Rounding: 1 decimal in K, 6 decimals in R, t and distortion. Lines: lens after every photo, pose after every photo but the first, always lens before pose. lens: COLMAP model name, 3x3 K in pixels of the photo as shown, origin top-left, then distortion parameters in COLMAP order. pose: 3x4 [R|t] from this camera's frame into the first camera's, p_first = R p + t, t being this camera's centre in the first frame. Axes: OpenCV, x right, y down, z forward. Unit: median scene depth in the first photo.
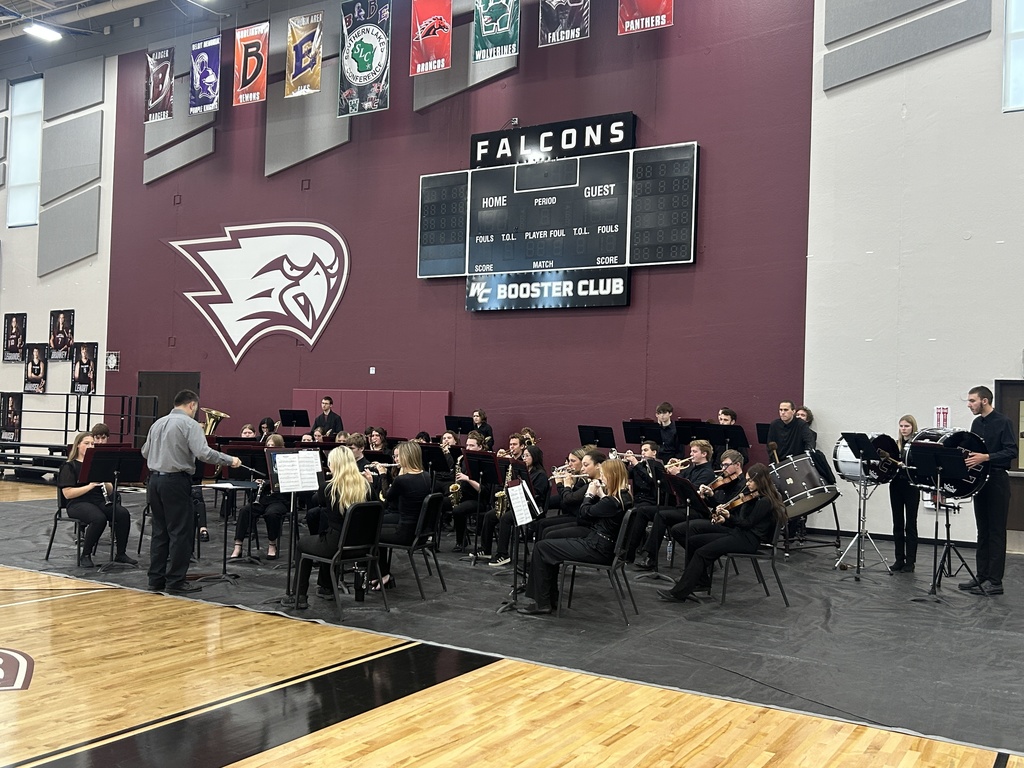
lens RADIAL K [[984.7, 0, 512.0], [0, 984.7, 386.8], [0, 0, 1]] dist [0.015168, 0.000000]
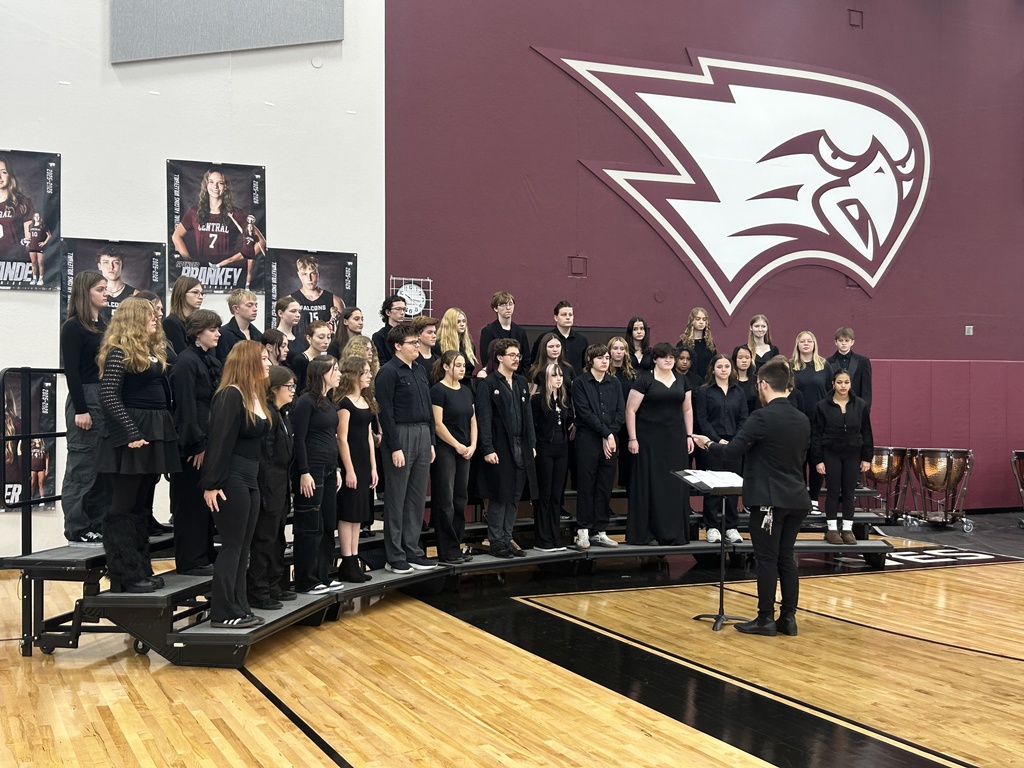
lens RADIAL K [[1241.6, 0, 511.8], [0, 1241.6, 383.9], [0, 0, 1]] dist [0.090035, 0.000000]
pose [[0.561491, -0.024724, 0.827113, -0.946294], [-0.001519, 0.999521, 0.030909, -0.005697], [-0.827481, -0.018612, 0.561185, 0.726448]]
